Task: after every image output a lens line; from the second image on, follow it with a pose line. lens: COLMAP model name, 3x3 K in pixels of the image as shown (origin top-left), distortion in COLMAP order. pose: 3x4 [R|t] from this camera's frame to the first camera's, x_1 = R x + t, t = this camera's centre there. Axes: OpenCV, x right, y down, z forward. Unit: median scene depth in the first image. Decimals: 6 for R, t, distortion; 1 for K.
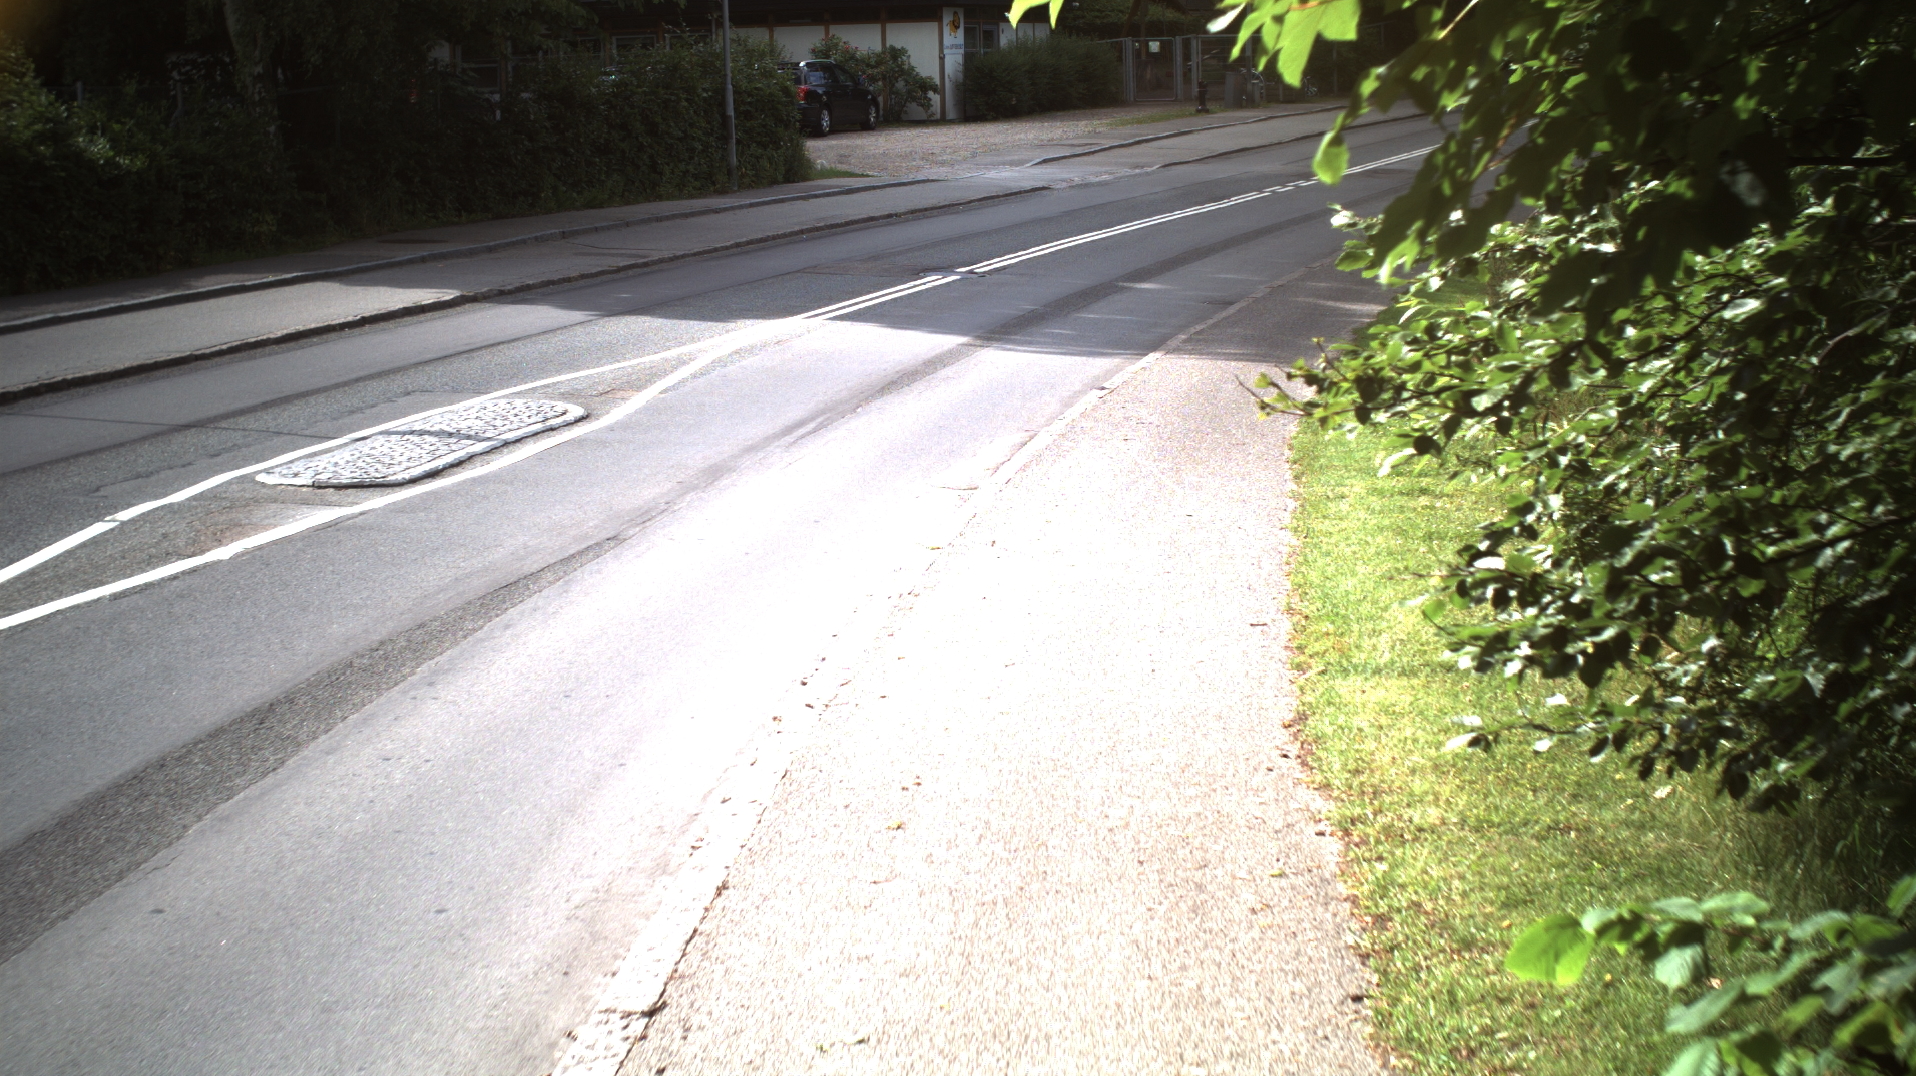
lens RADIAL K [[3409.8, 0, 958.0], [0, 3409.8, 538.0], [0, 0, 1]] dist [-0.309212, 0.445898]
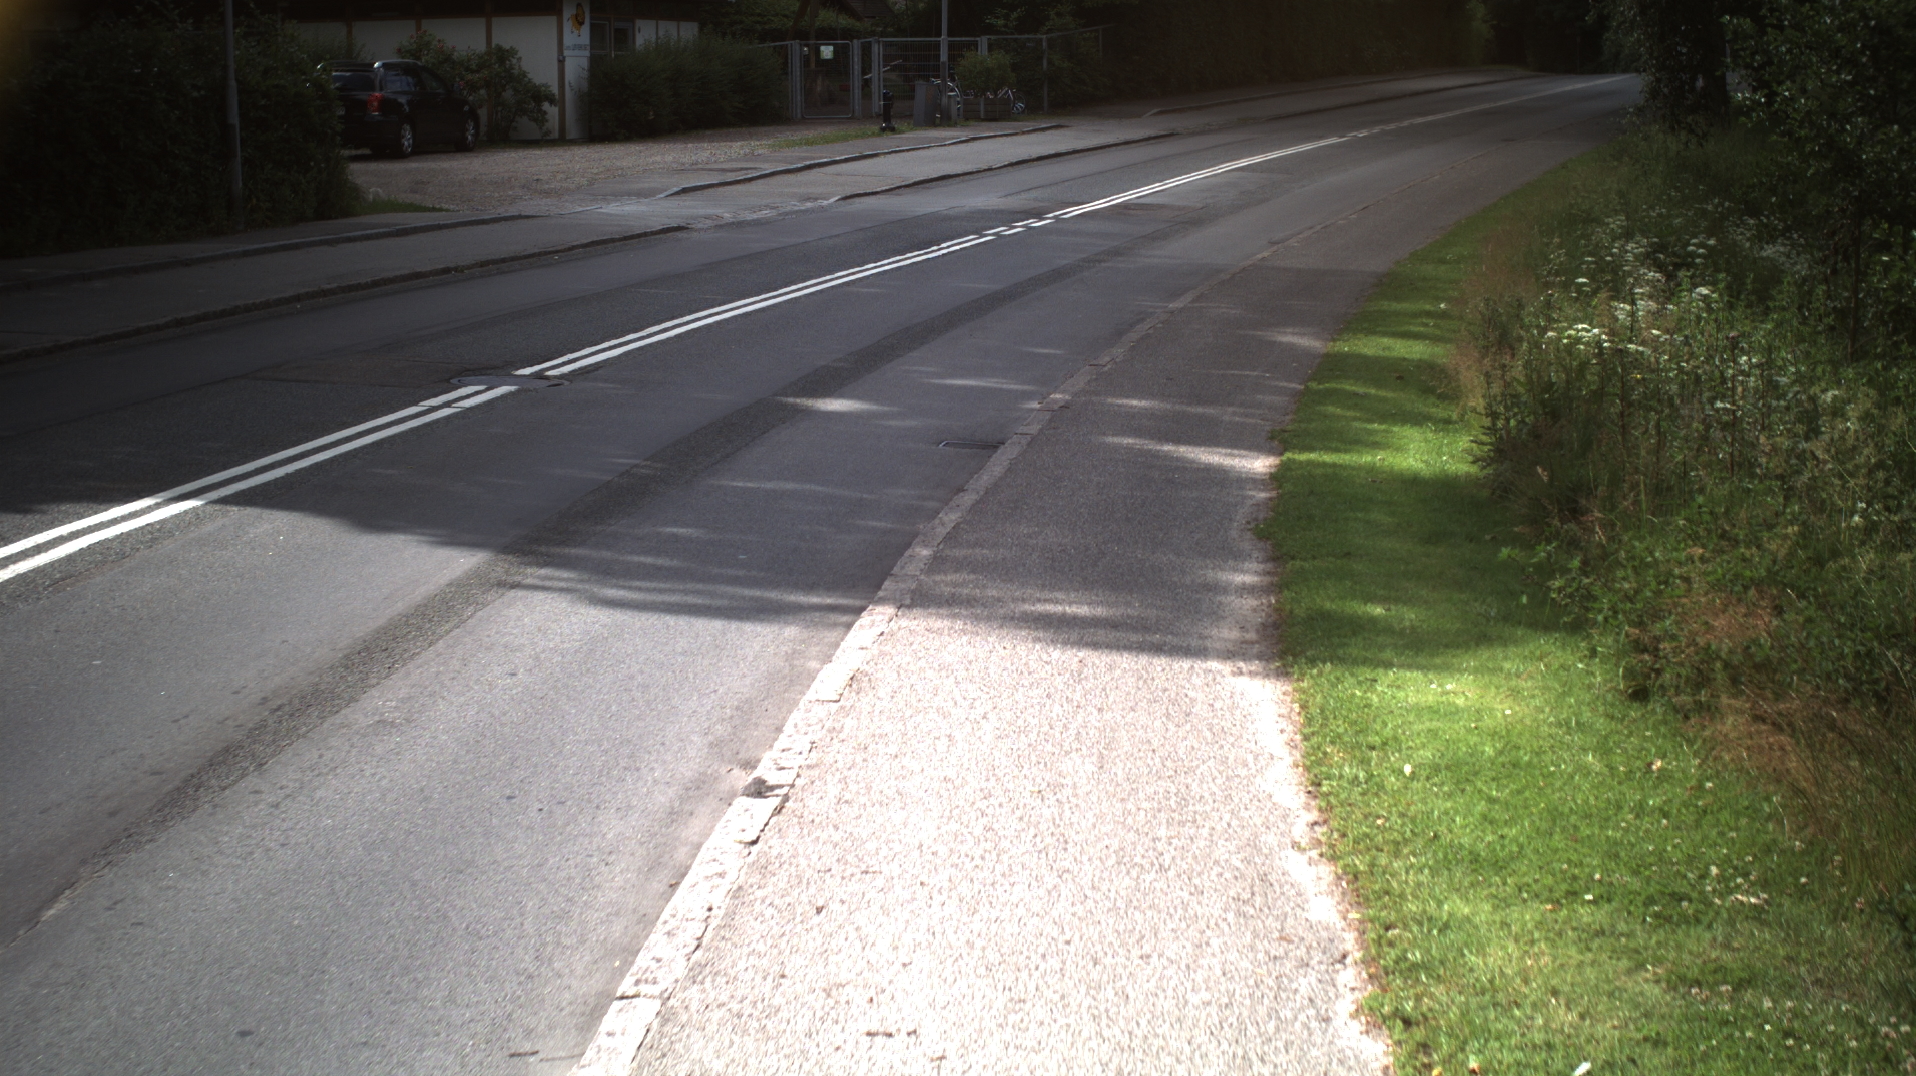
lens RADIAL K [[3409.8, 0, 958.0], [0, 3409.8, 538.0], [0, 0, 1]] dist [-0.309212, 0.445898]
pose [[0.994976, 0.001353, 0.100104, 0.016262], [-0.000442, 0.999958, -0.009124, -0.041688], [-0.100112, 0.009034, 0.994935, 0.377471]]
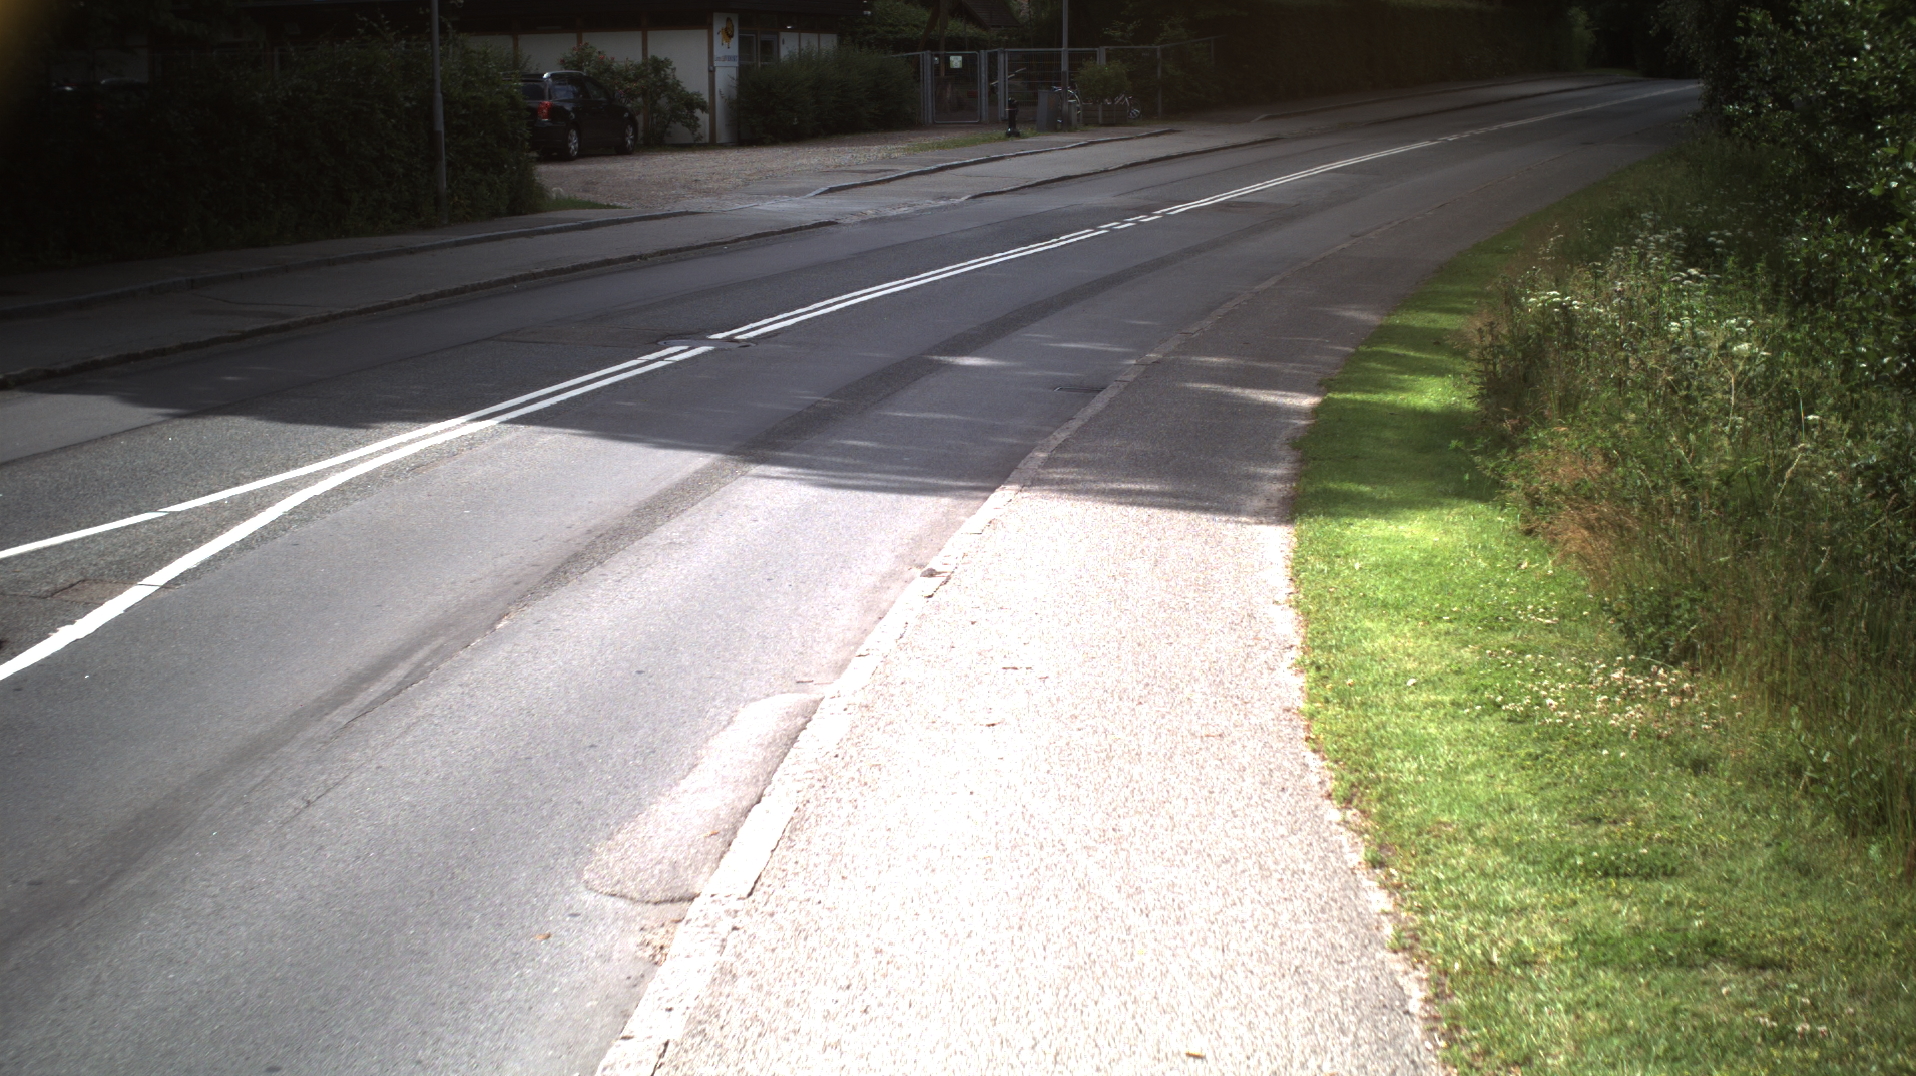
lens RADIAL K [[3409.8, 0, 958.0], [0, 3409.8, 538.0], [0, 0, 1]] dist [-0.309212, 0.445898]
pose [[0.997963, 0.002758, 0.063735, 0.005961], [-0.002160, 0.999953, -0.009449, -0.027008], [-0.063758, 0.009292, 0.997922, 0.252120]]
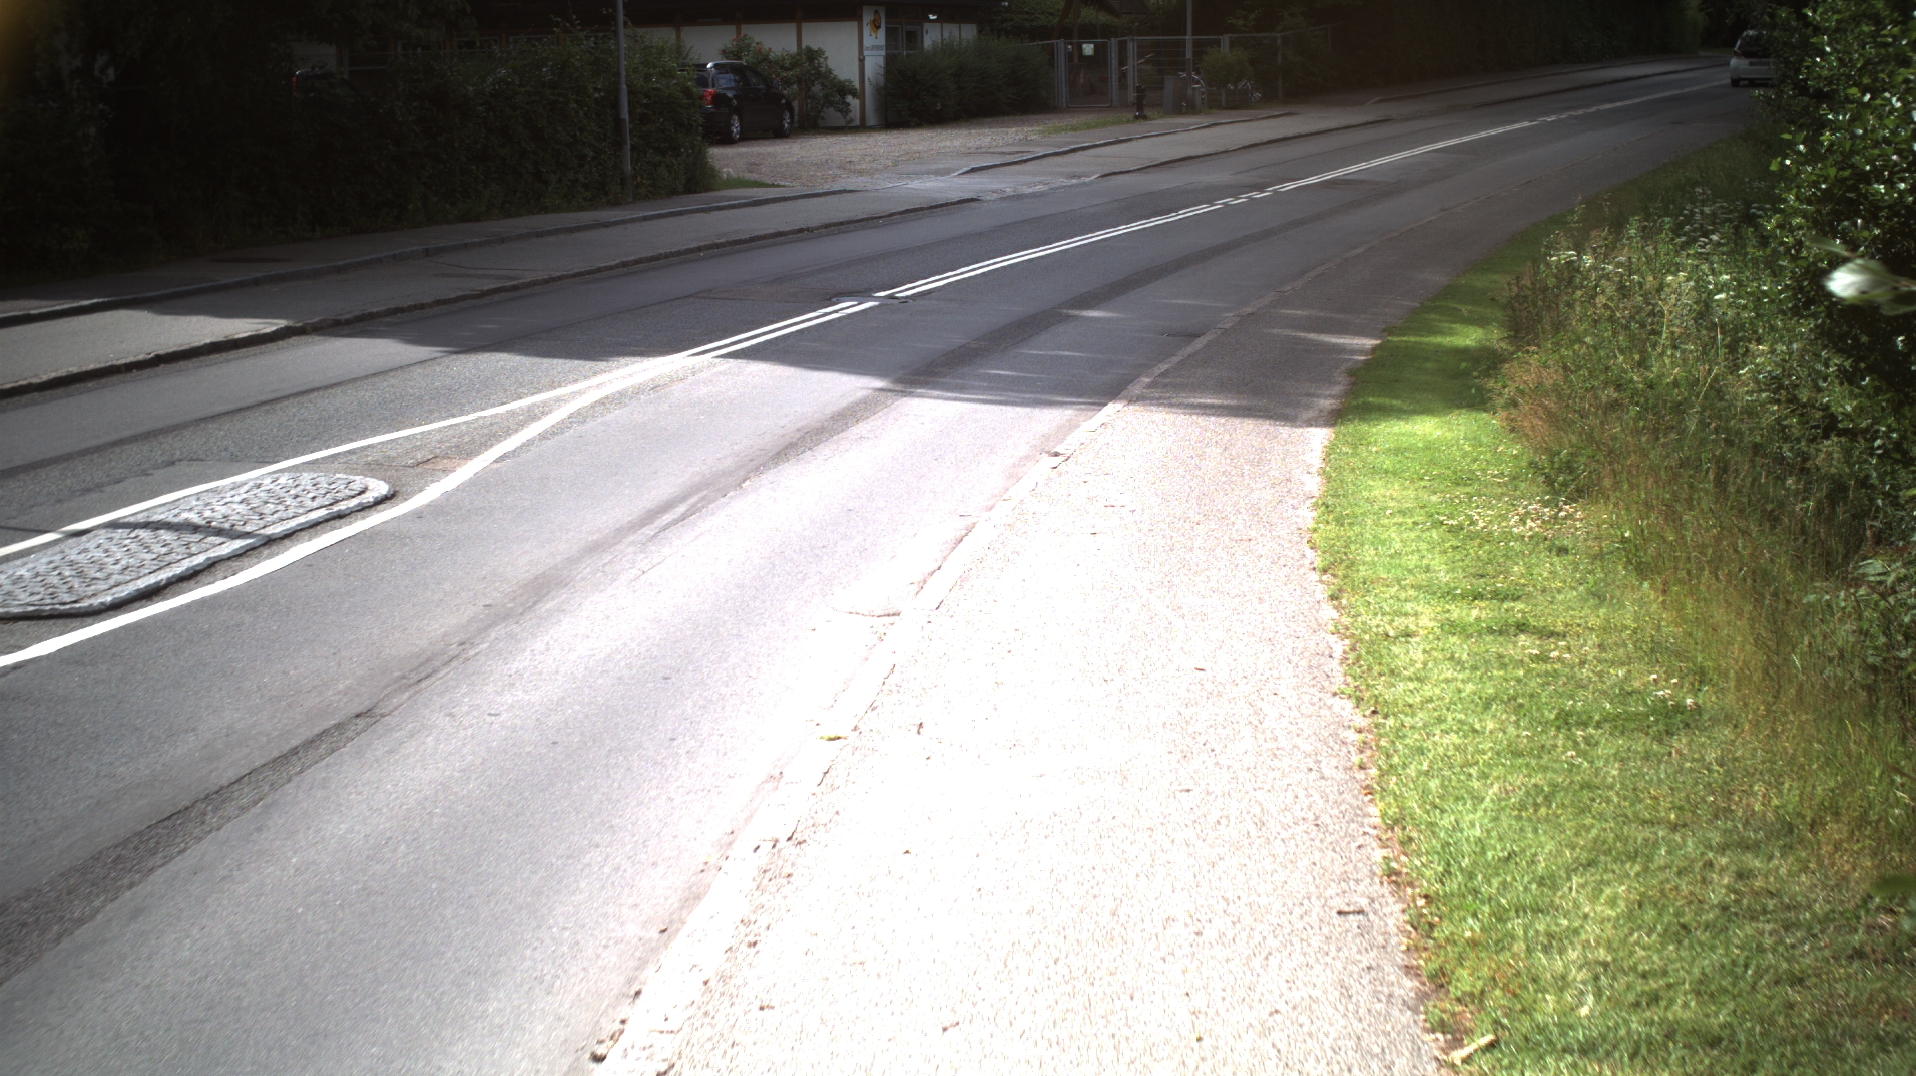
lens RADIAL K [[3409.8, 0, 958.0], [0, 3409.8, 538.0], [0, 0, 1]] dist [-0.309212, 0.445898]
pose [[0.999736, 0.000999, 0.022941, 0.000943], [-0.000924, 0.999994, -0.003298, -0.013145], [-0.022945, 0.003276, 0.999731, 0.126269]]
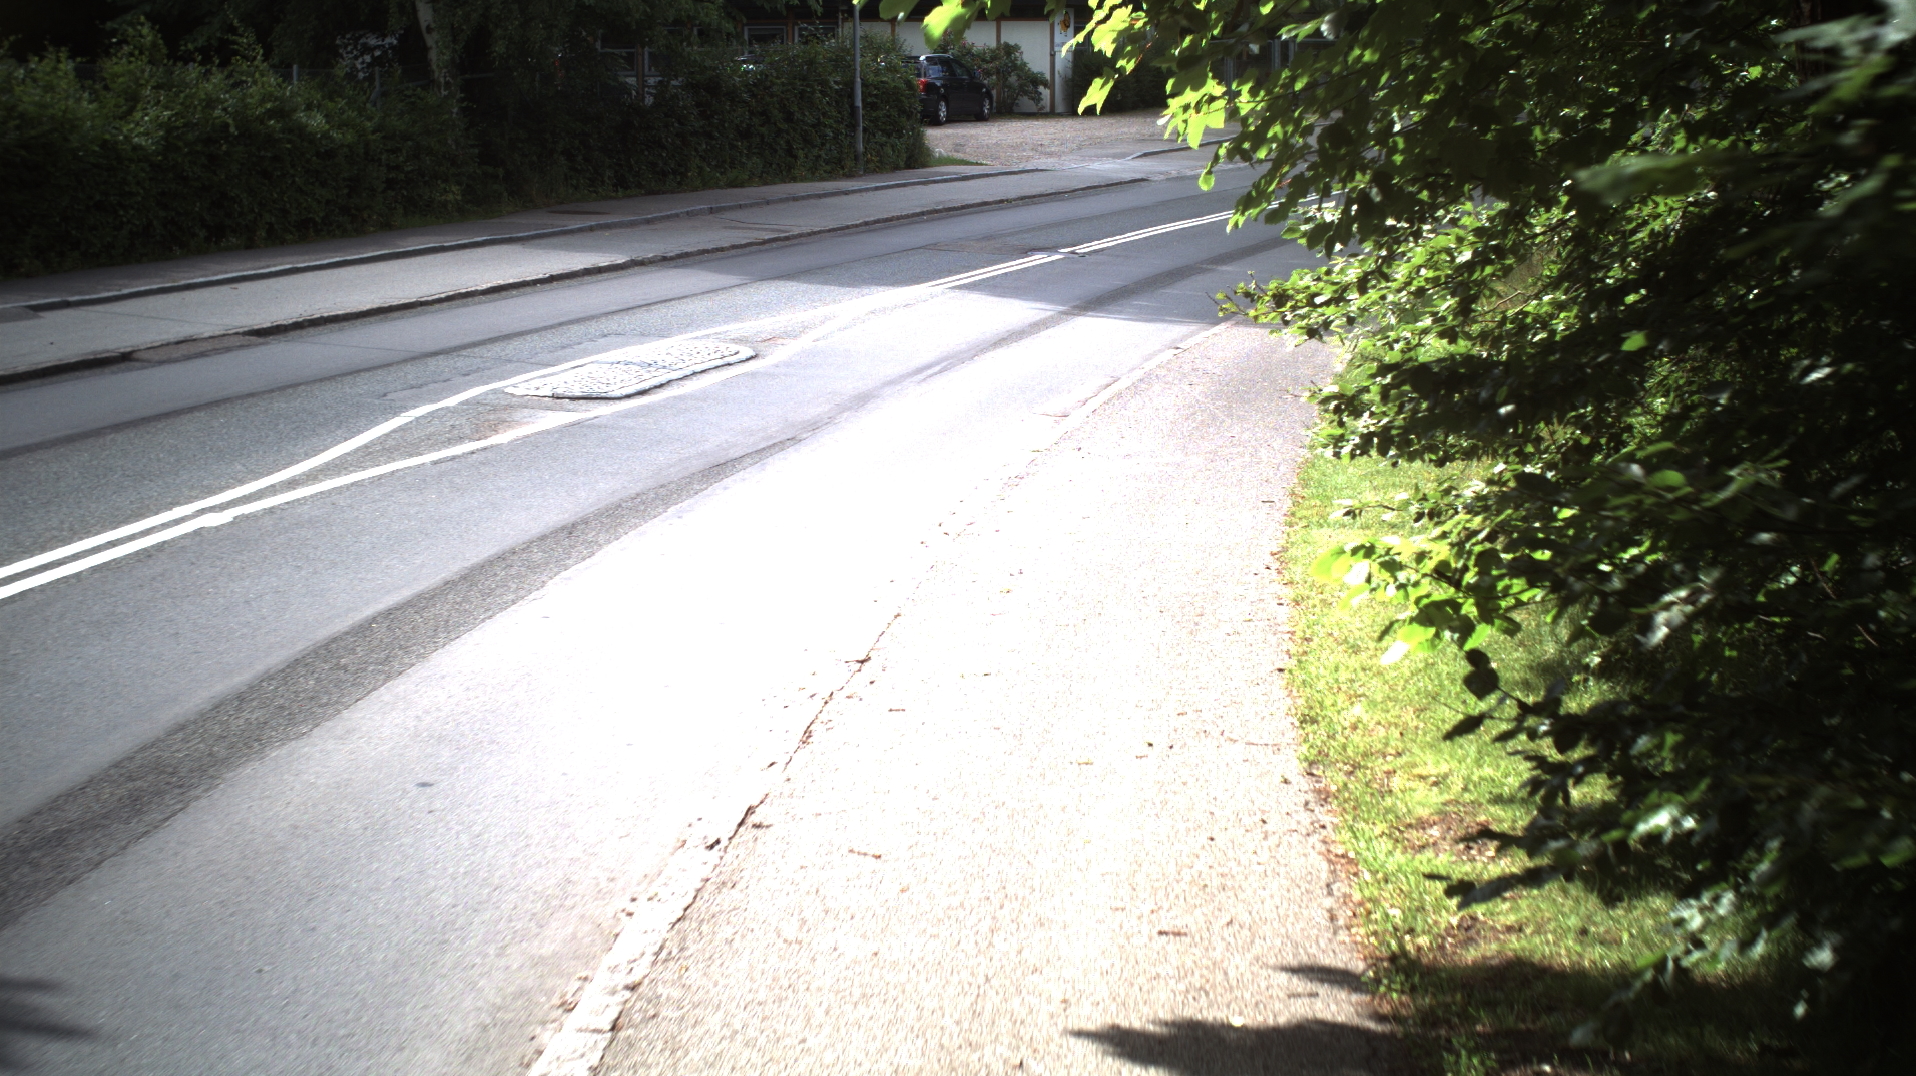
lens RADIAL K [[3409.8, 0, 958.0], [0, 3409.8, 538.0], [0, 0, 1]] dist [-0.309212, 0.445898]
pose [[0.999207, 0.027347, -0.028932, 0.000930], [-0.027236, 0.999620, 0.004240, 0.012414], [0.029037, -0.003449, 0.999572, -0.126155]]
